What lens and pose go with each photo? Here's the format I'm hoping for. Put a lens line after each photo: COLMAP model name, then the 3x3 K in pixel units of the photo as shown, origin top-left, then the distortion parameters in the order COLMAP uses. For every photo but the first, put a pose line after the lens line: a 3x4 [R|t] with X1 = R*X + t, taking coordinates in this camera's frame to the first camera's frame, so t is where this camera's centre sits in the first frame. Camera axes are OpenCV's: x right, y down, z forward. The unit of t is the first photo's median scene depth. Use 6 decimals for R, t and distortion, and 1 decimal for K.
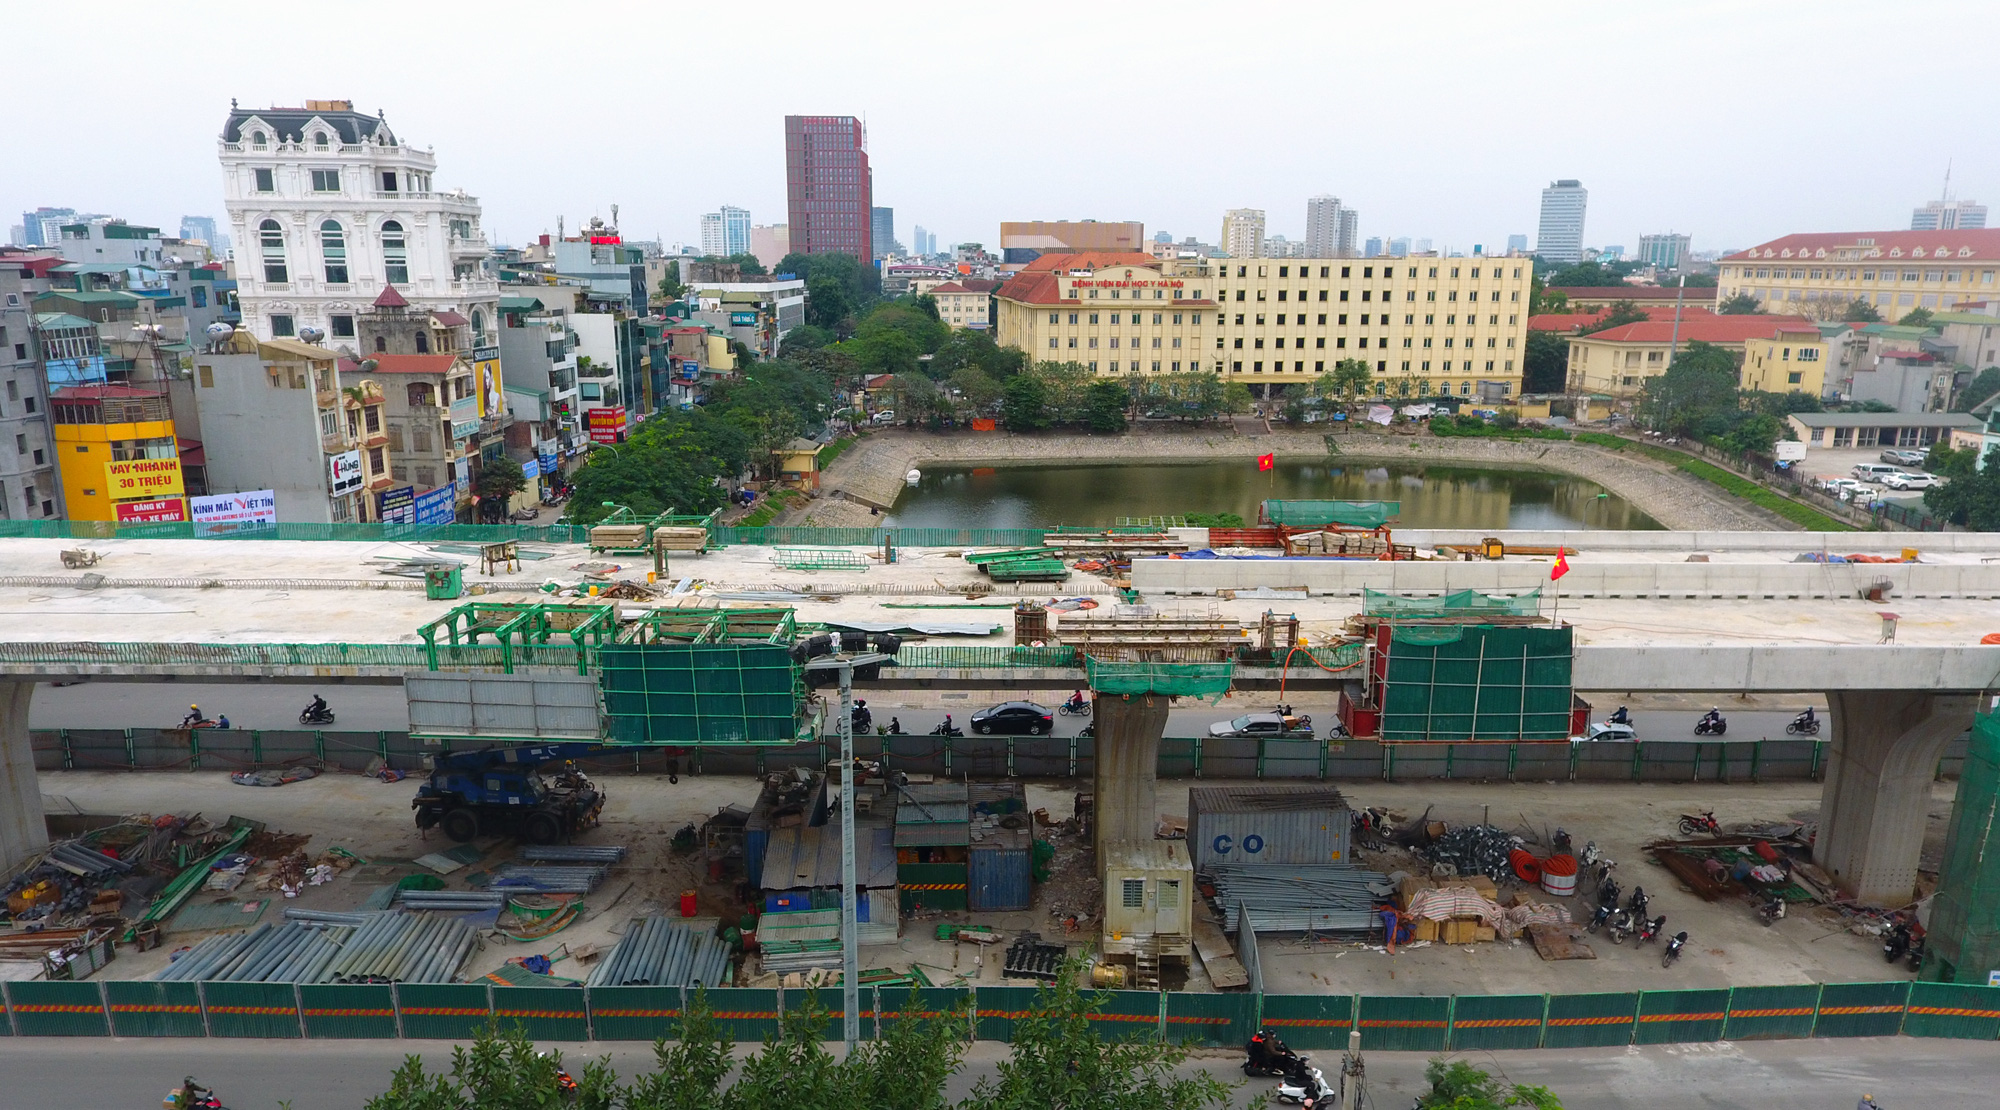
lens RADIAL K [[1274.4, 0, 1003.0], [0, 1274.4, 559.6], [0, 0, 1]] dist [-0.003748, 0.001785]
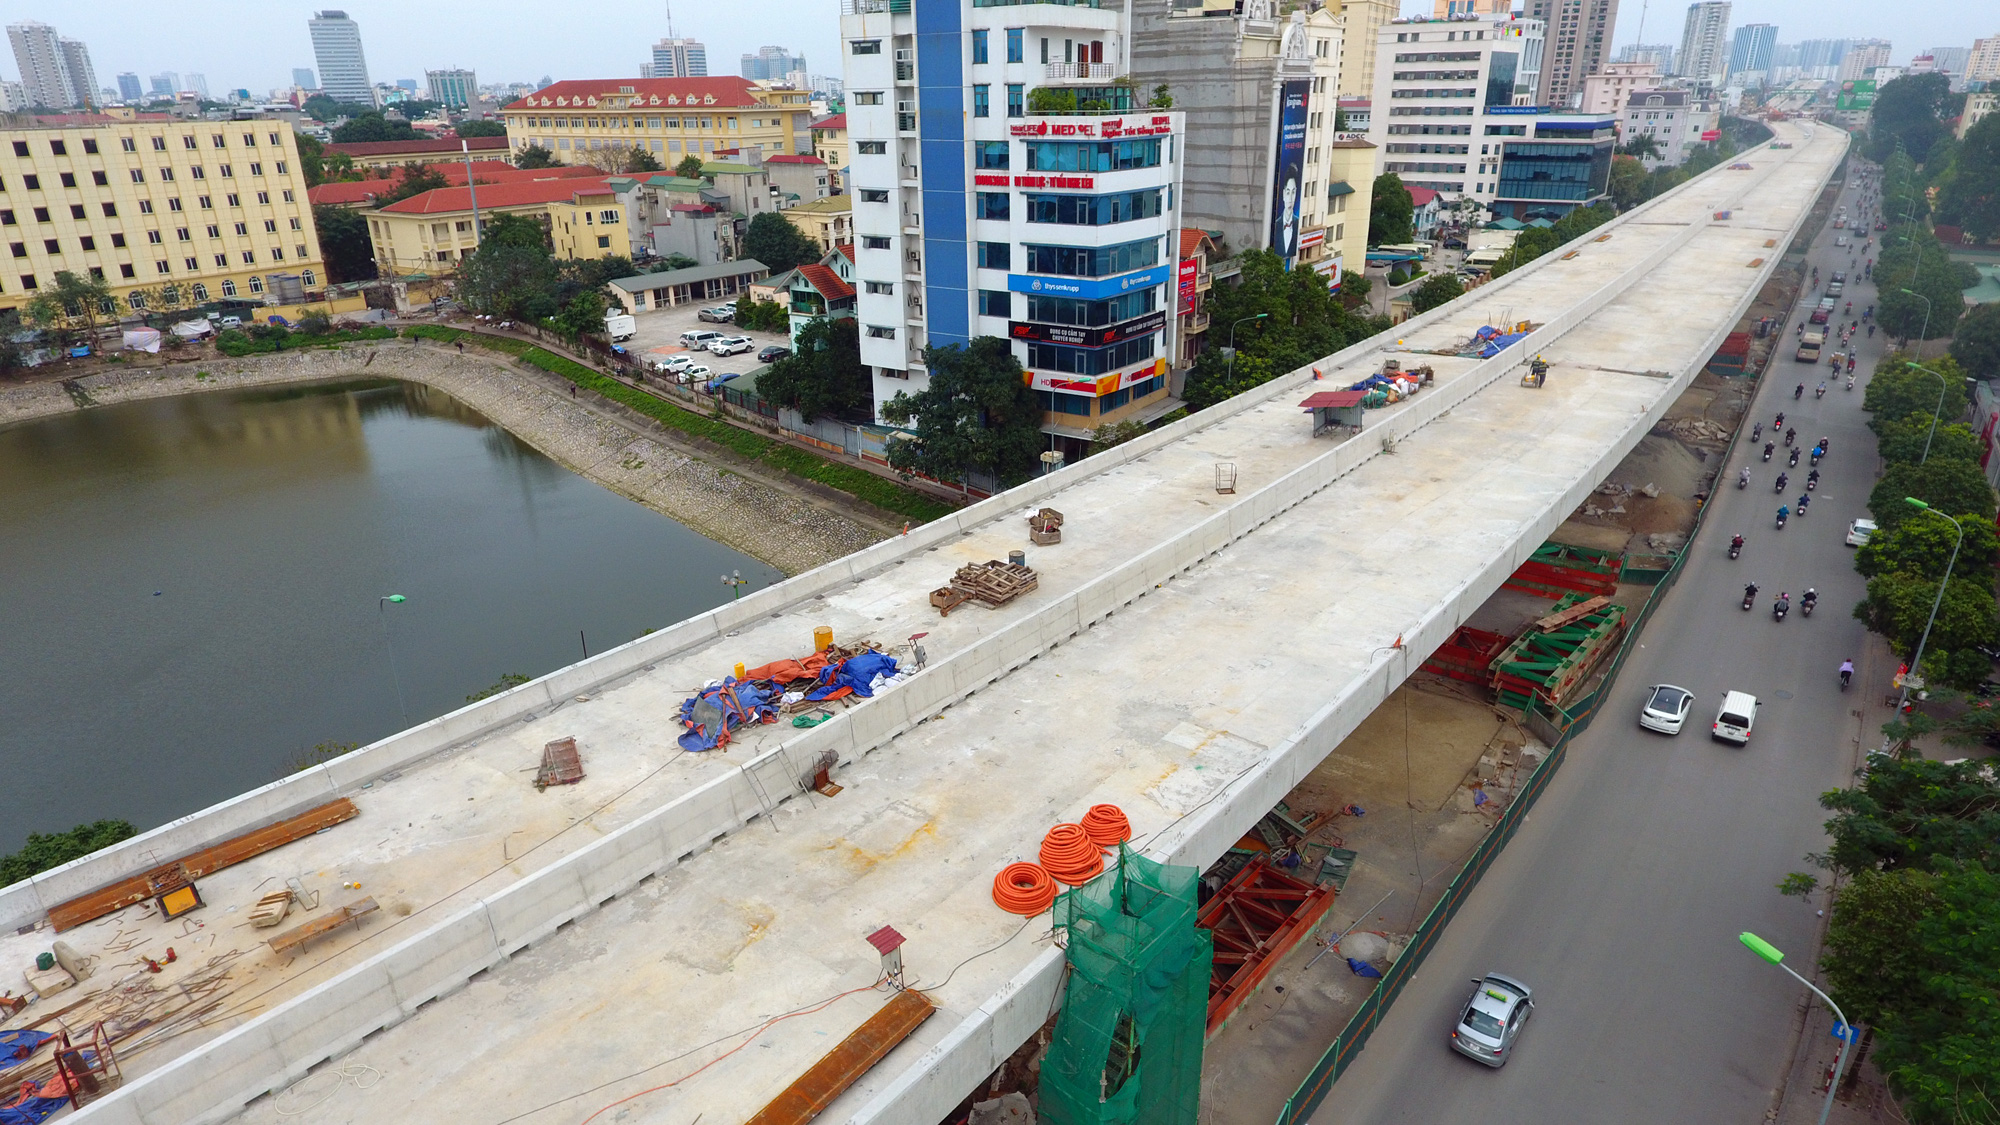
lens RADIAL K [[1175.8, 0, 1004.9], [0, 1175.8, 559.4], [0, 0, 1]] dist [0.002047, 0.001104]
pose [[0.641744, -0.302907, 0.704565, 0.089688], [0.196080, 0.952966, 0.231103, -0.050023], [-0.741429, -0.010158, 0.670954, 0.133041]]
